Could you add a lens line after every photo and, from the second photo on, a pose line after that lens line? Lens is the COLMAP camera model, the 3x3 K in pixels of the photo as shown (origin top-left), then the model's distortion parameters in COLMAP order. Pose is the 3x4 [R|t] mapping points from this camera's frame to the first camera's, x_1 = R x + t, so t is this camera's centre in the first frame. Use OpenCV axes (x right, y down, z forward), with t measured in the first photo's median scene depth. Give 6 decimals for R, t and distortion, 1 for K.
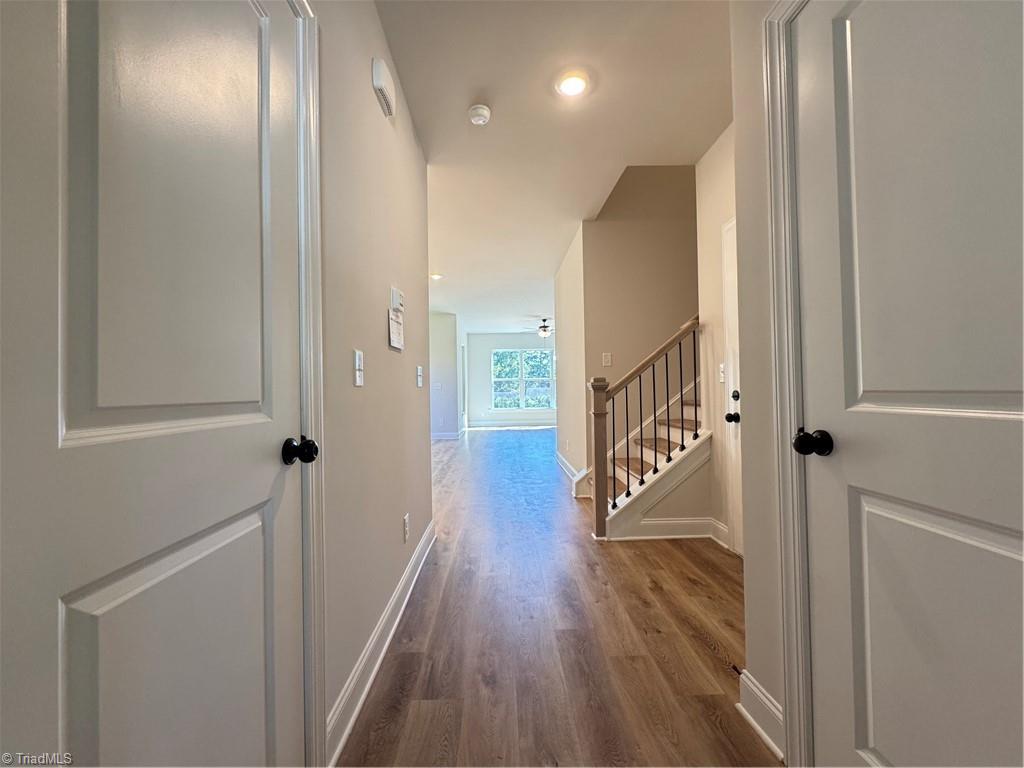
lens RADIAL K [[417.6, 0, 509.4], [0, 417.6, 386.0], [0, 0, 1]] dist [-0.000297, 0.000016]
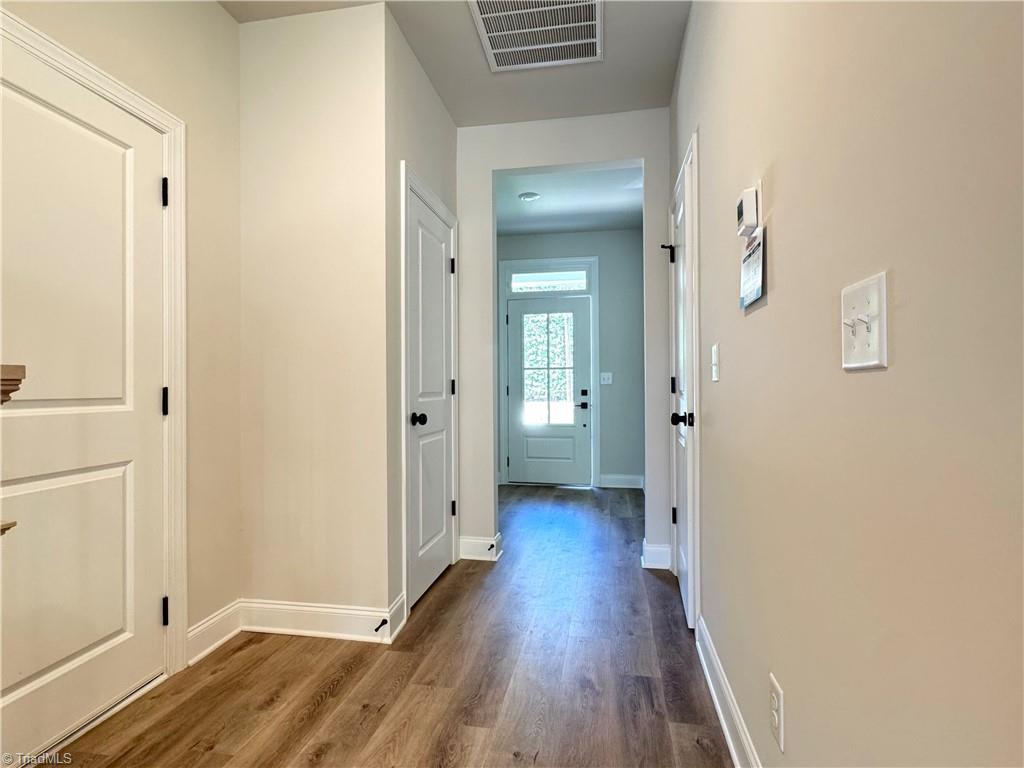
lens RADIAL K [[527.9, 0, 507.0], [0, 527.9, 378.7], [0, 0, 1]] dist [-0.005033, 0.003024]
pose [[-0.977210, 0.027980, 0.210421, -0.132586], [0.022278, 0.999319, -0.029419, 0.016536], [-0.211101, -0.024061, -0.977168, 2.076025]]
